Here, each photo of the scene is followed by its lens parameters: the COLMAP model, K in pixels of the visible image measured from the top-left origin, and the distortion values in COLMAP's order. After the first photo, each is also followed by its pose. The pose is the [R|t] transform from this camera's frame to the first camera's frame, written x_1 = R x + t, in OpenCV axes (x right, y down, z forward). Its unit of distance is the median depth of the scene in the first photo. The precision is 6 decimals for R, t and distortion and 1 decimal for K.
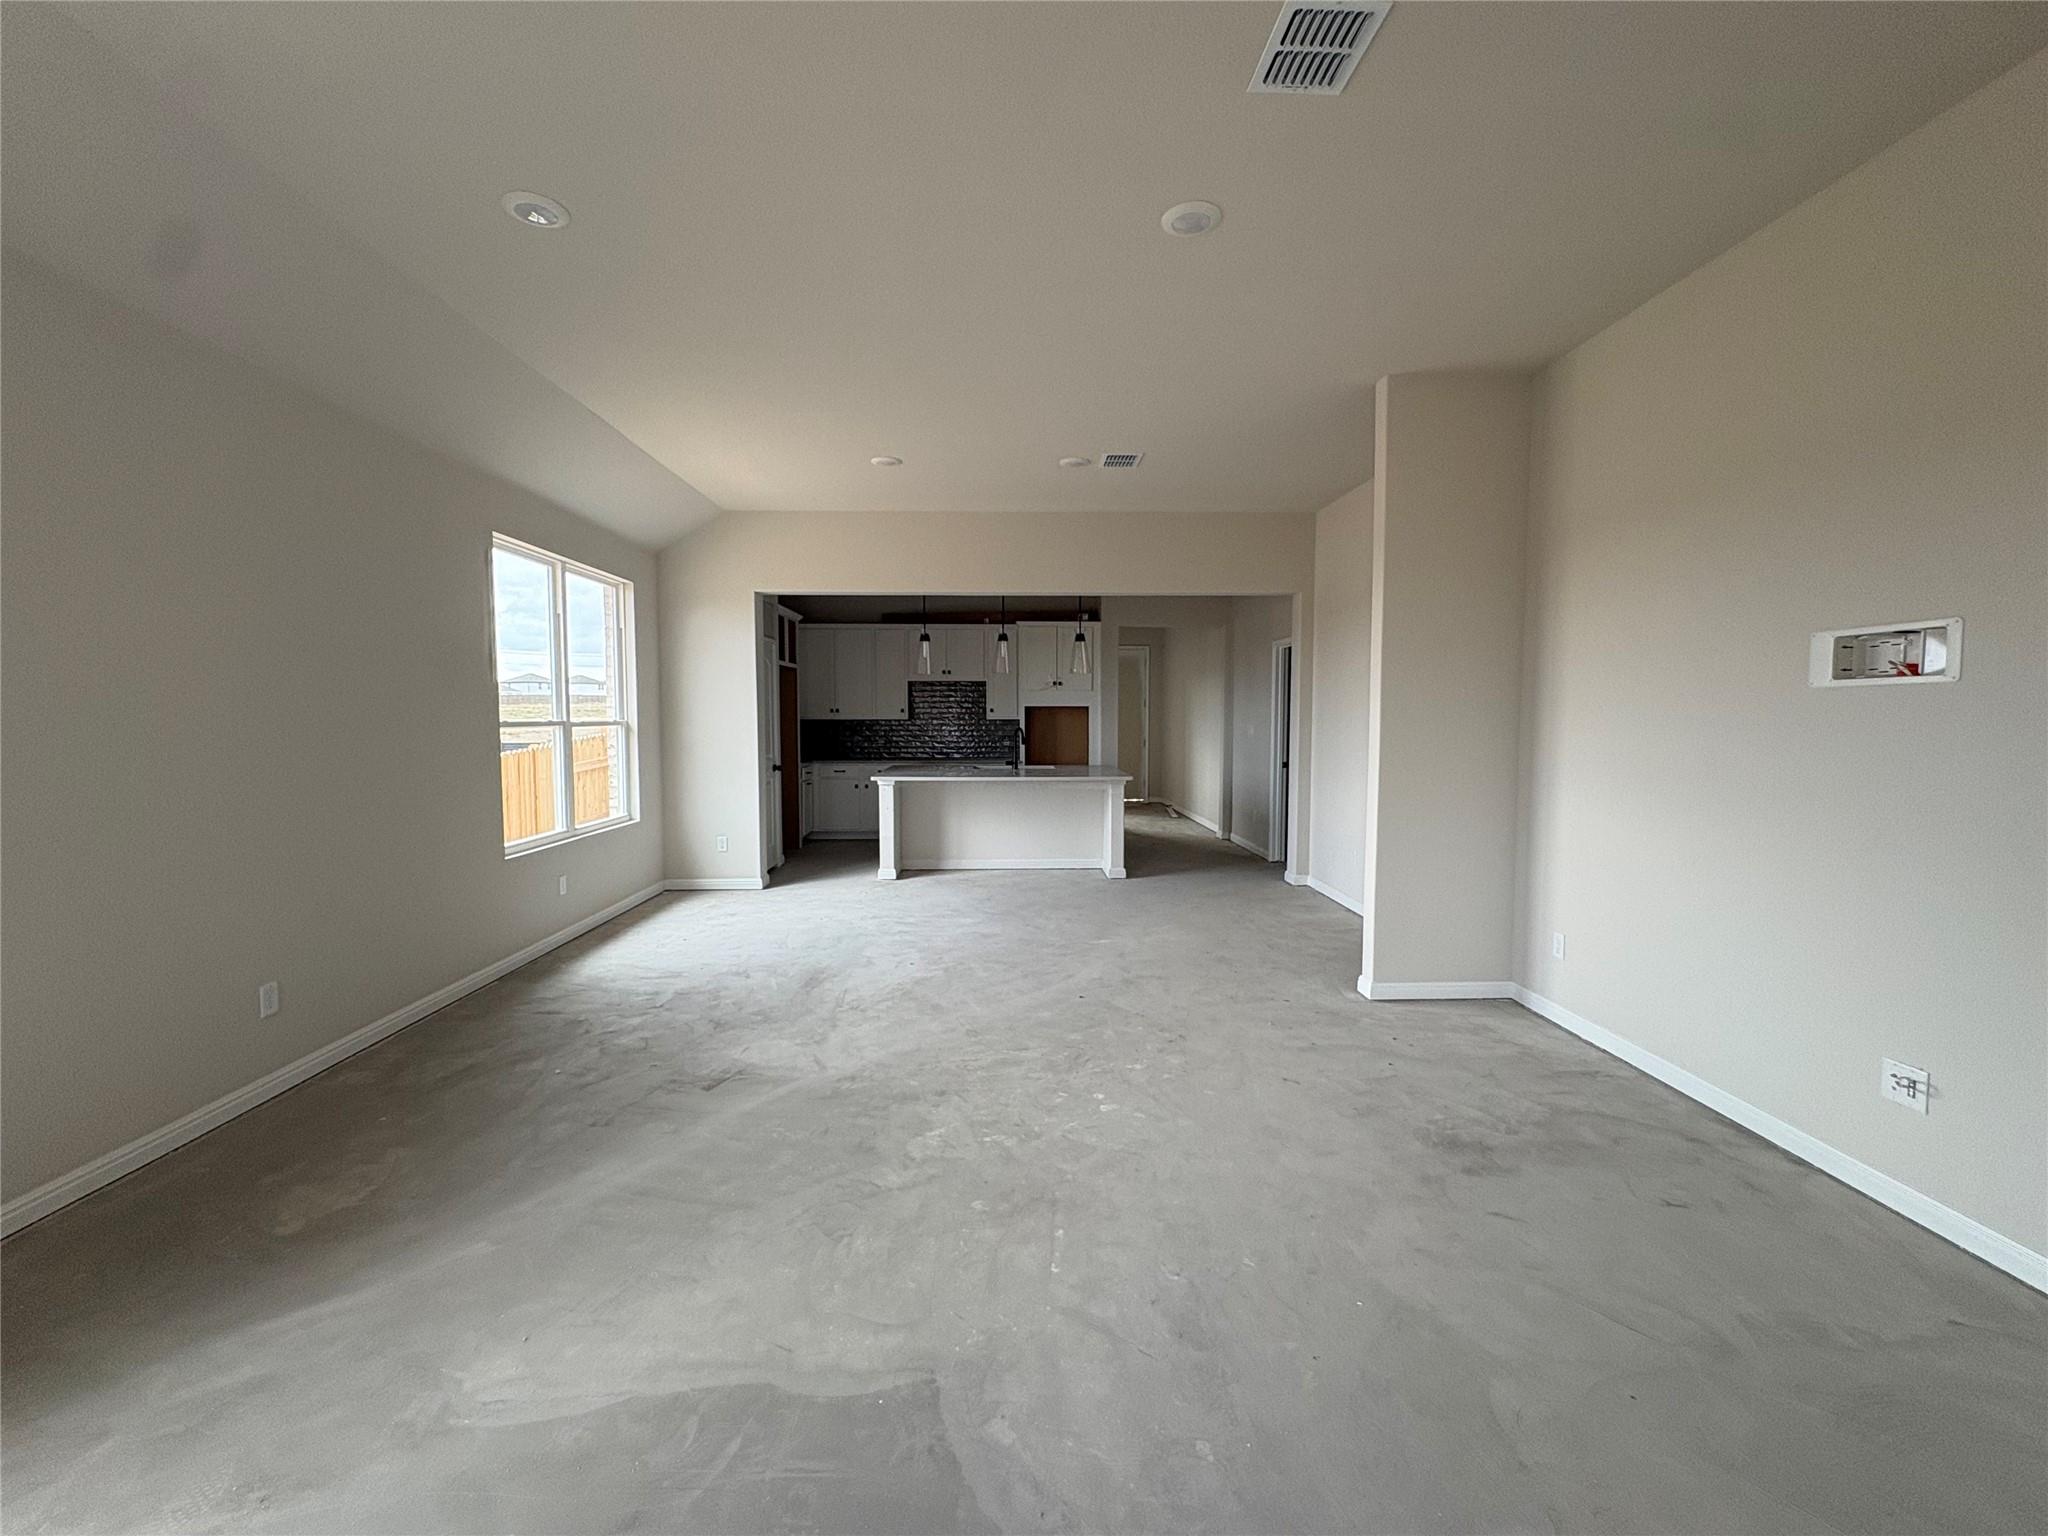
lens RADIAL K [[860.8, 0, 1018.6], [0, 860.8, 767.2], [0, 0, 1]] dist [0.000940, -0.000364]
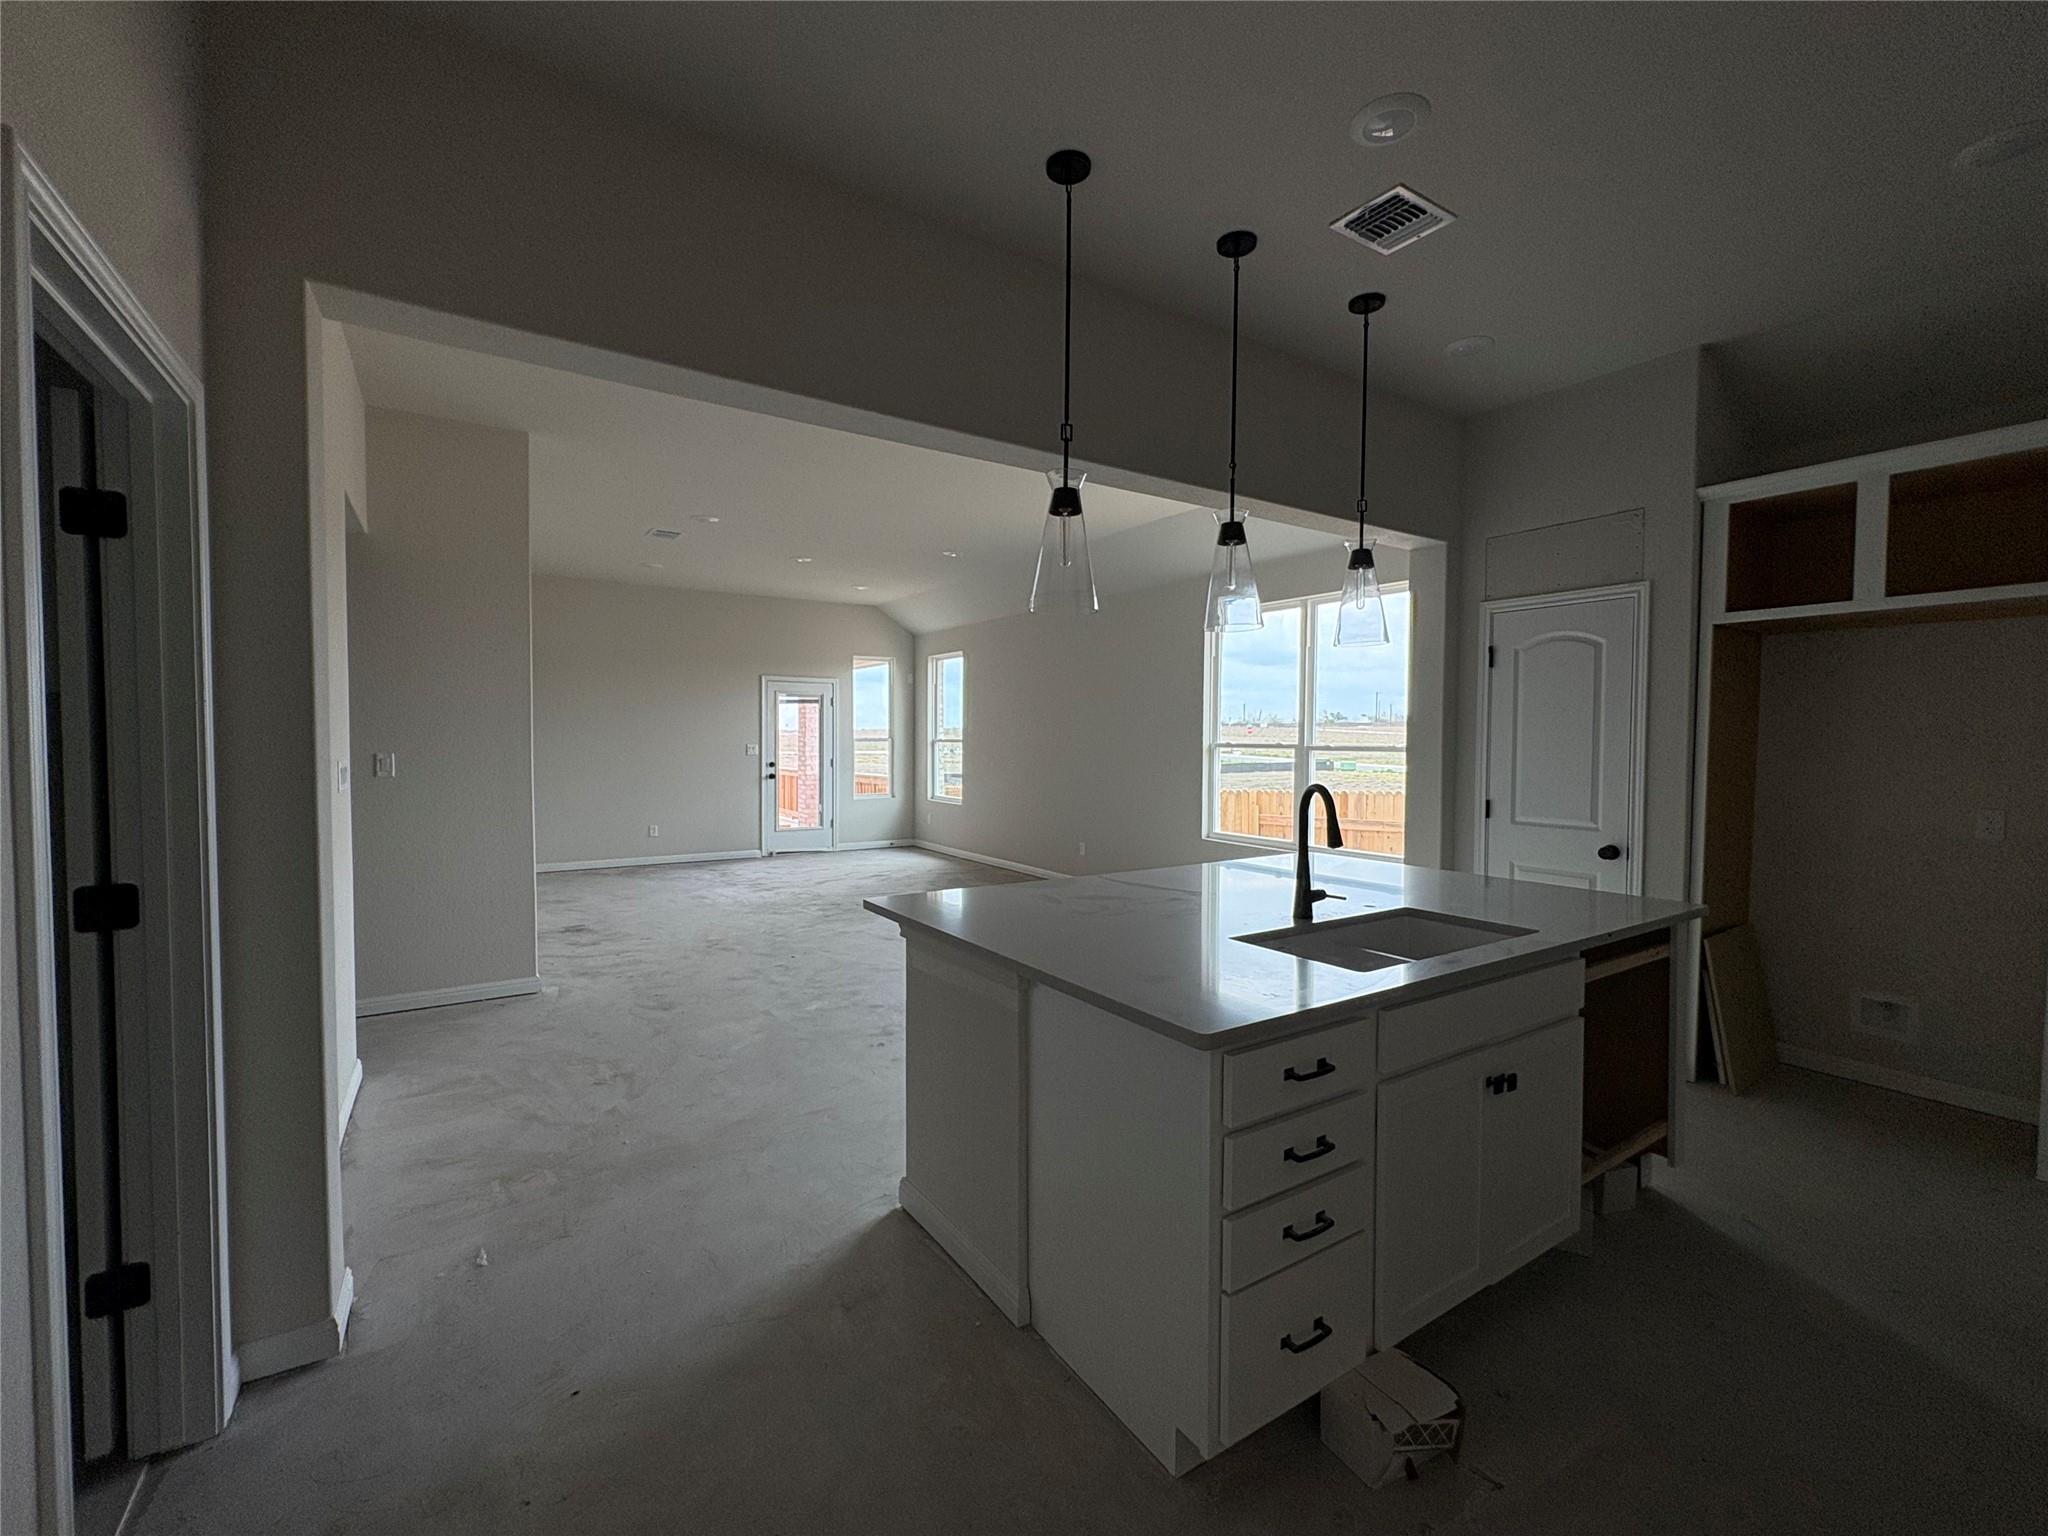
lens RADIAL K [[859.3, 0, 1024.6], [0, 859.3, 766.1], [0, 0, 1]] dist [-0.002549, 0.000455]
pose [[-0.849636, 0.011923, -0.527234, 0.306528], [-0.039352, 0.995524, 0.085929, -0.093379], [0.525899, 0.093756, -0.845364, 1.522166]]
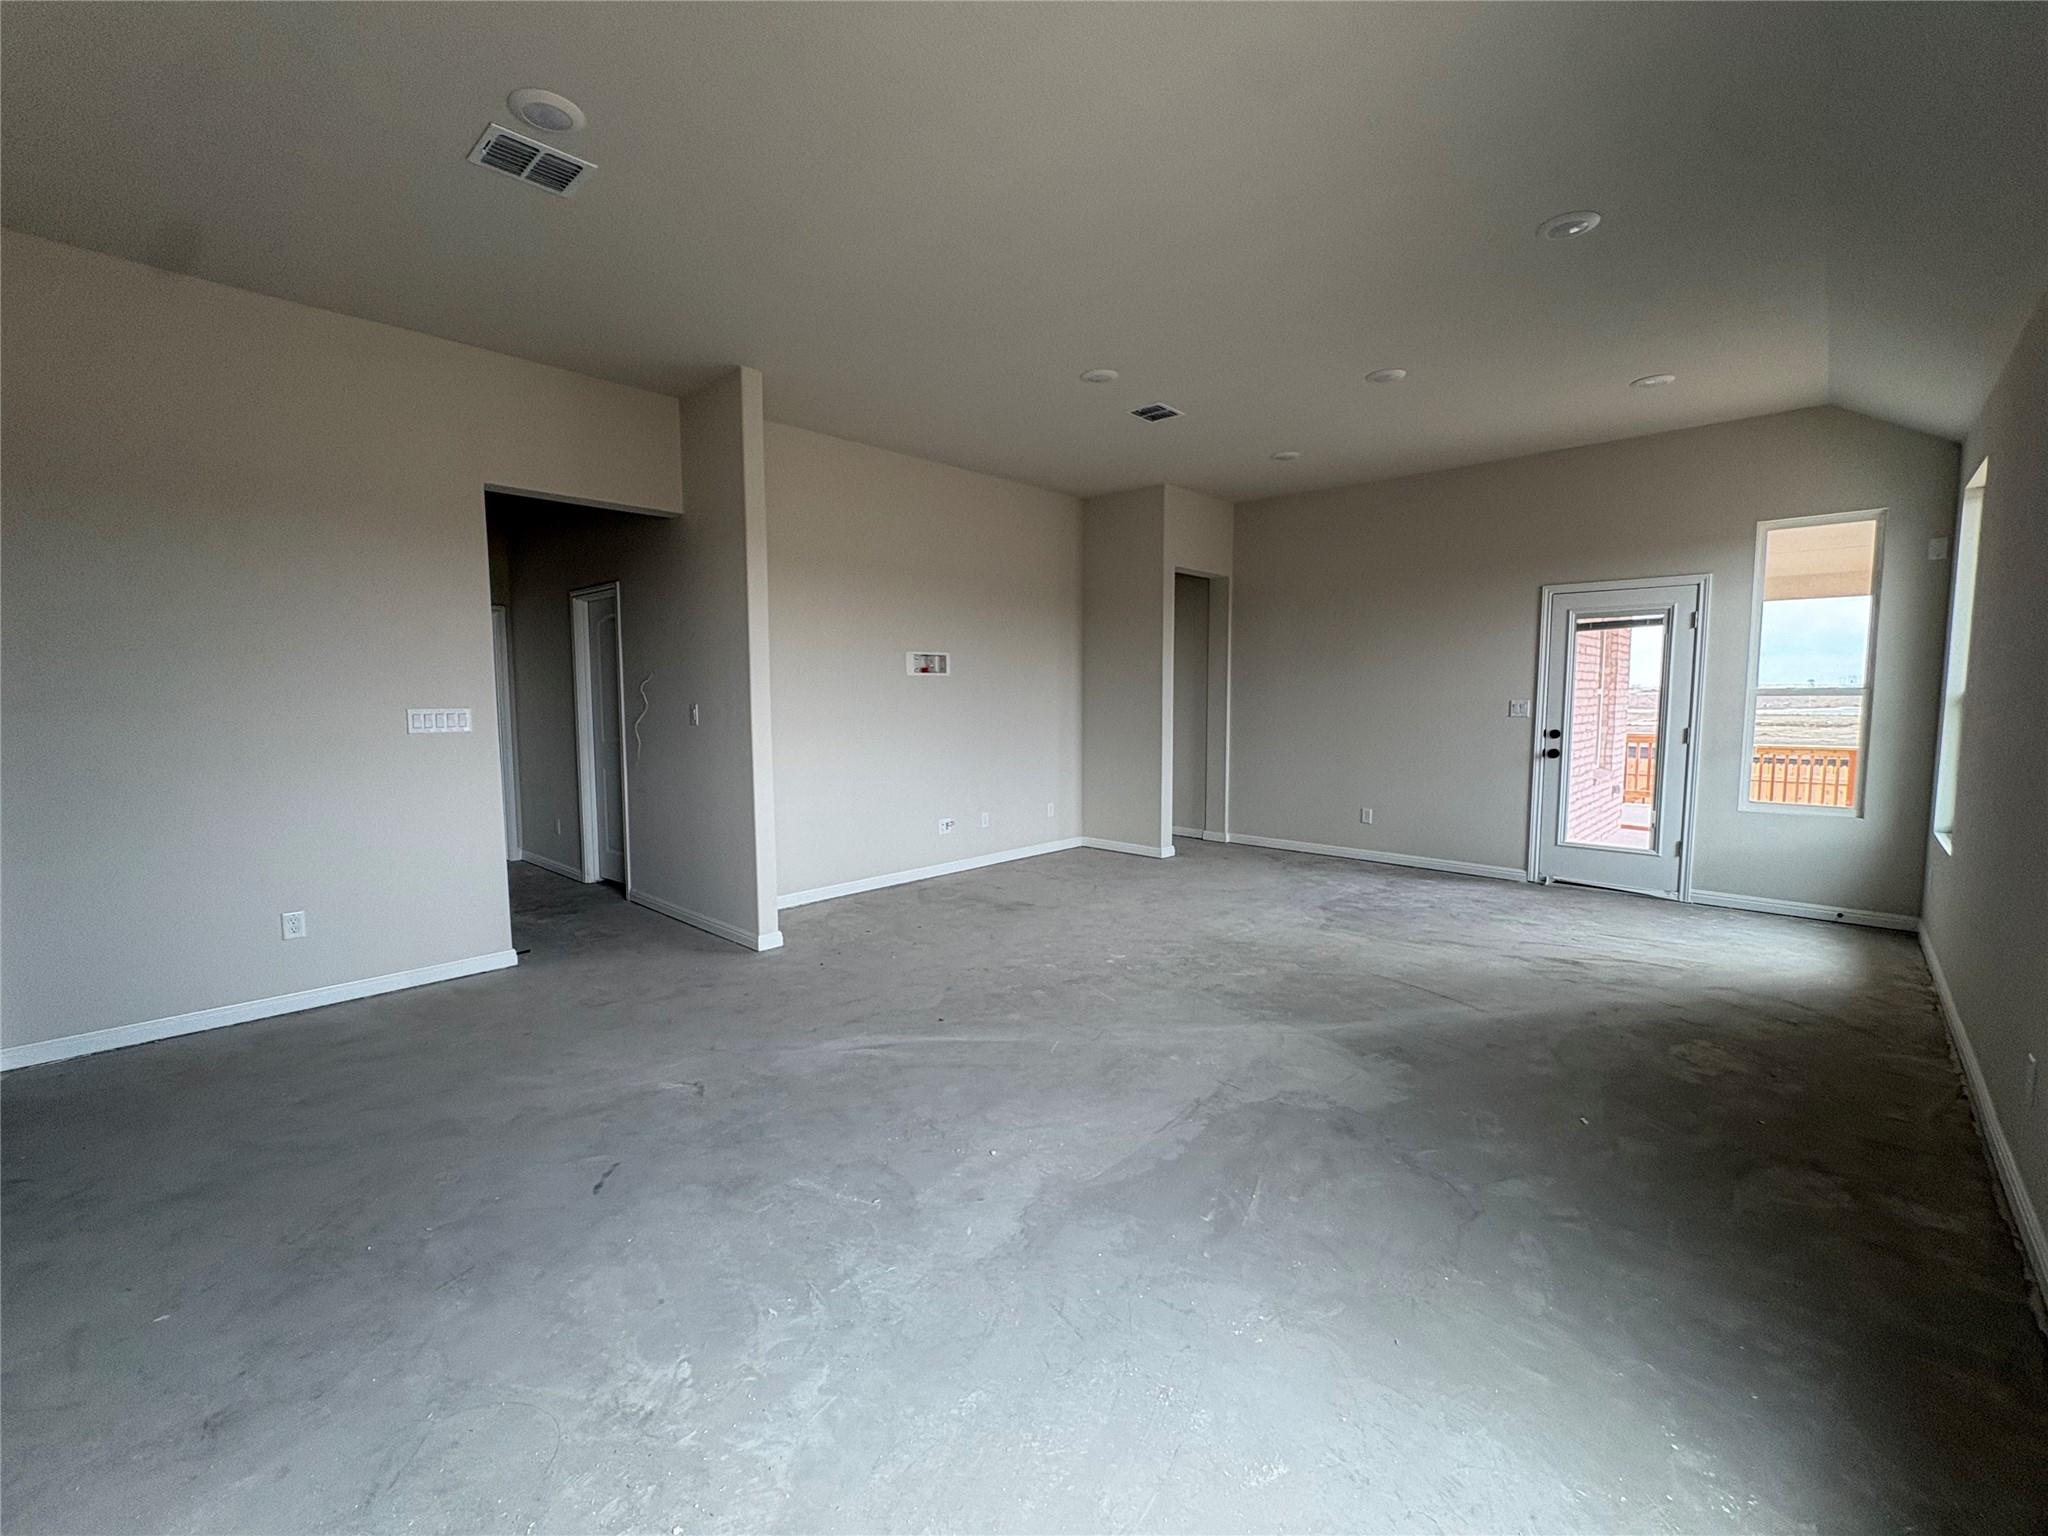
lens RADIAL K [[860.8, 0, 1018.6], [0, 860.8, 767.2], [0, 0, 1]] dist [0.000940, -0.000364]
pose [[-0.708742, -0.059829, 0.702926, -0.383414], [0.047396, 0.990108, 0.132060, -0.059472], [-0.703874, 0.126912, -0.698895, 1.030085]]
